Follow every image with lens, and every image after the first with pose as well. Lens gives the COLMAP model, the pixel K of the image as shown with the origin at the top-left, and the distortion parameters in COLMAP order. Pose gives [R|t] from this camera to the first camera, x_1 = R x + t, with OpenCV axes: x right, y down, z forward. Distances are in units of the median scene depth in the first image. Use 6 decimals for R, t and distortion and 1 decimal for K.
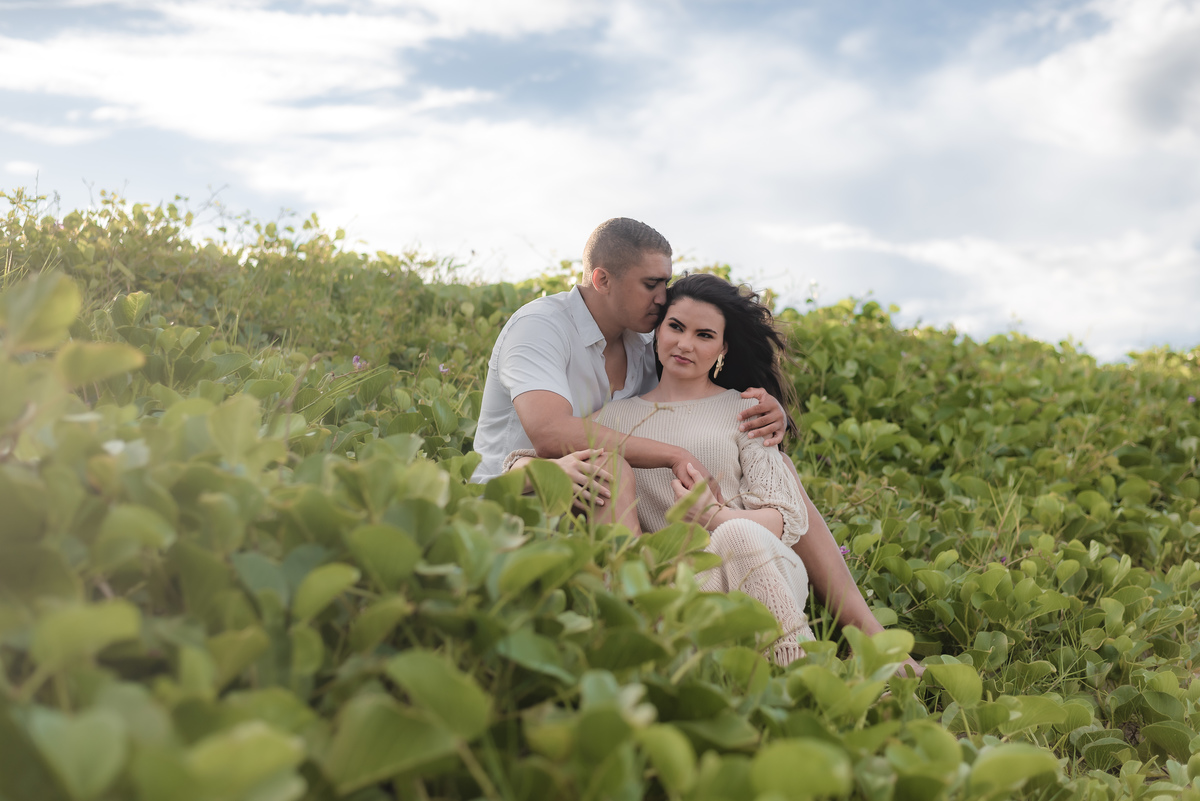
lens RADIAL K [[1760.3, 0, 596.6], [0, 1760.3, 422.2], [0, 0, 1]] dist [0.015887, 0.016966]
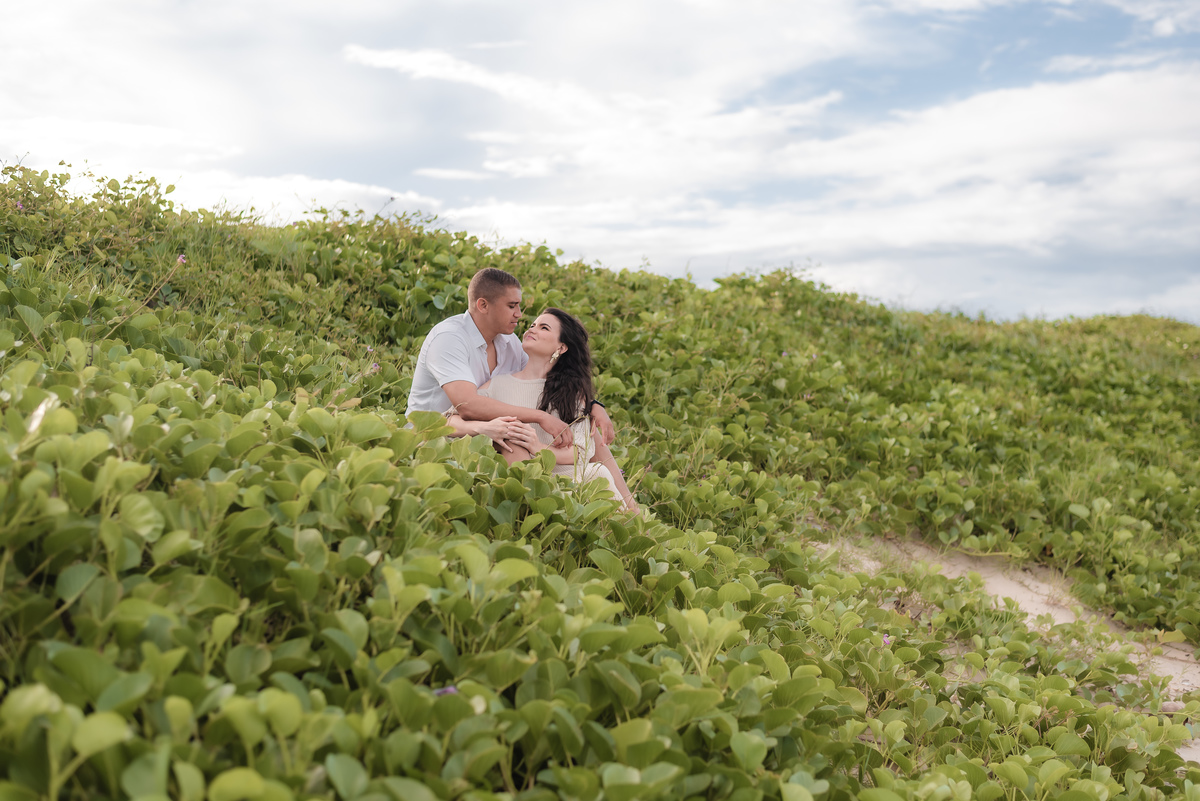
lens RADIAL K [[1740.6, 0, 600.0], [0, 1740.6, 400.5], [0, 0, 1]] dist [0.013590, 0.023916]
pose [[0.965545, 0.026297, 0.258904, -0.264728], [-0.046897, 0.996176, 0.073712, -0.099207], [-0.255976, -0.083314, 0.963086, -0.529529]]
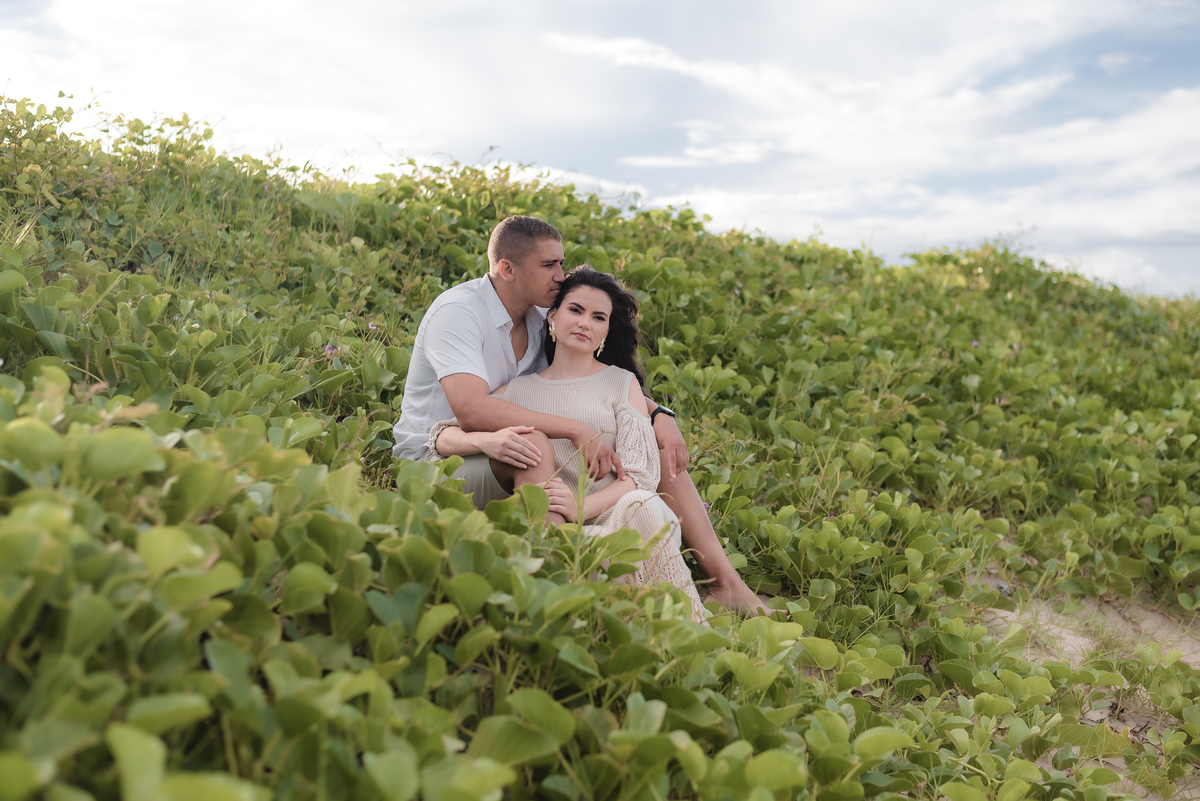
lens RADIAL K [[1788.3, 0, 600.0], [0, 1788.3, 400.5], [0, 0, 1]] dist [0.008779, -0.040130]
pose [[0.989814, 0.039947, 0.136651, -0.084160], [-0.051747, 0.995128, 0.083920, -0.079771], [-0.132632, -0.090137, 0.987058, -0.167450]]
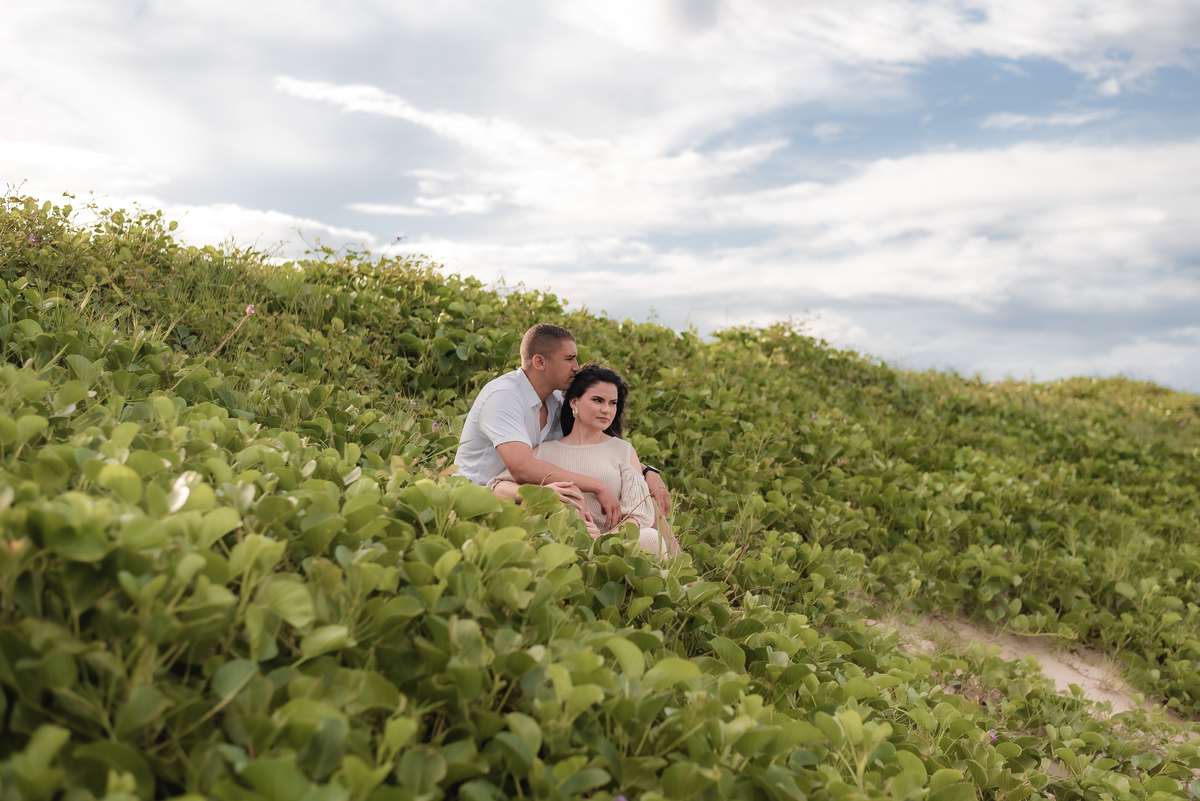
lens RADIAL K [[1788.3, 0, 600.0], [0, 1788.3, 400.5], [0, 0, 1]] dist [0.008779, -0.040130]
pose [[0.955540, 0.062476, 0.288168, -0.340874], [-0.079216, 0.995759, 0.046790, -0.106906], [-0.284022, -0.067537, 0.956436, -0.478011]]
